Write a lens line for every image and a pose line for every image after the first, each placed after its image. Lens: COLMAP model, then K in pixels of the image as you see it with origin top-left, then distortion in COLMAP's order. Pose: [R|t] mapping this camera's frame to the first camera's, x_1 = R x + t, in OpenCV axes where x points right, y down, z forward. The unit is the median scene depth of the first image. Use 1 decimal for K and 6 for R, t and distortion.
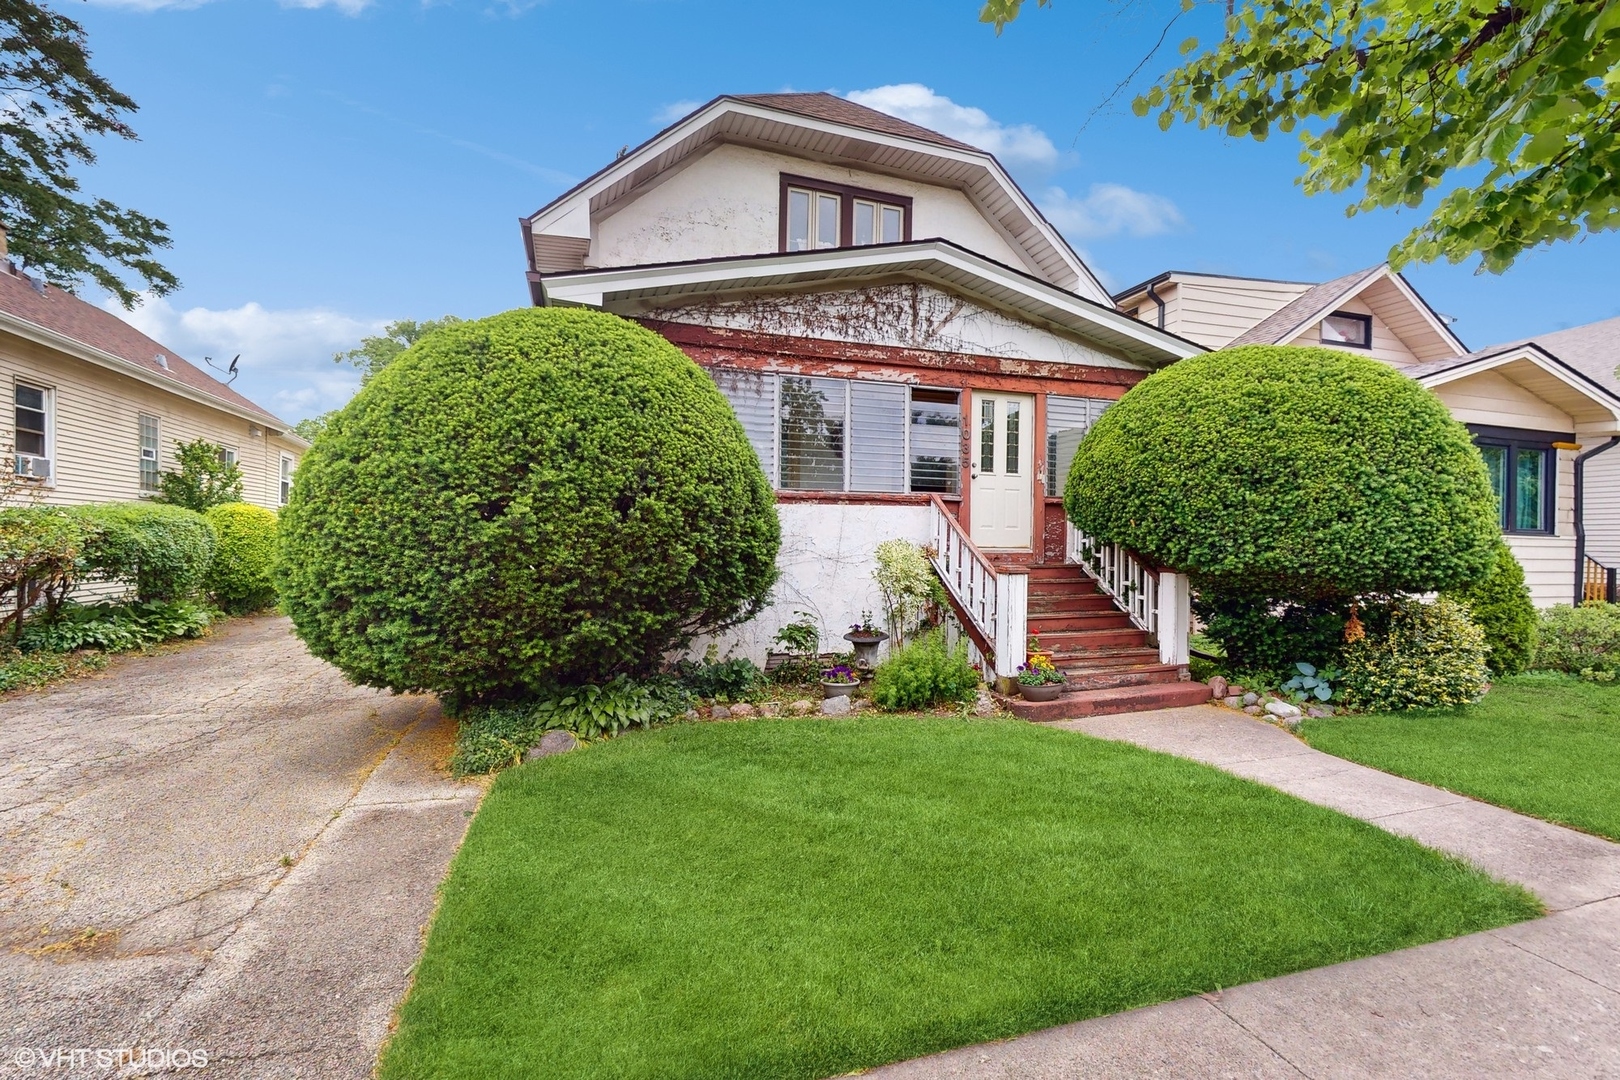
lens RADIAL K [[735.0, 0, 816.1], [0, 735.0, 545.3], [0, 0, 1]] dist [0.009265, -0.000662]
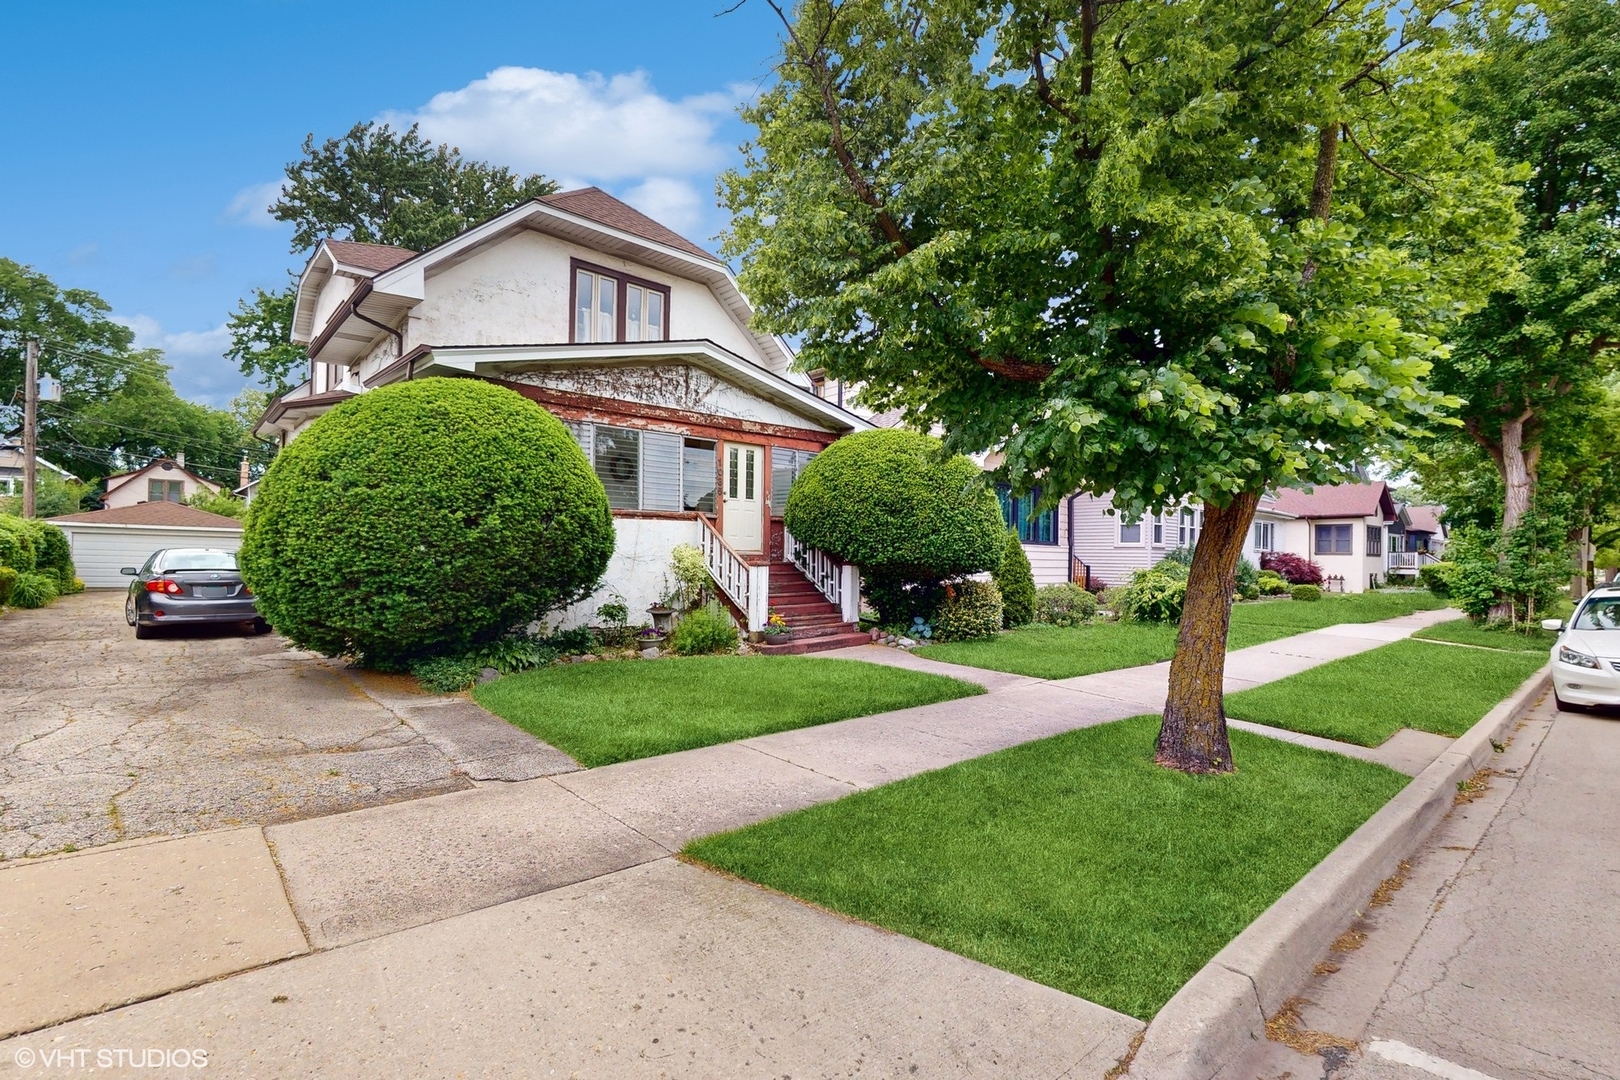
lens RADIAL K [[735.0, 0, 808.3], [0, 735.0, 541.1], [0, 0, 1]] dist [0.009265, -0.000662]
pose [[0.919570, 0.006352, 0.392875, -0.233615], [0.001473, 0.999807, -0.019613, 0.015179], [-0.392923, 0.018614, 0.919383, -0.447353]]
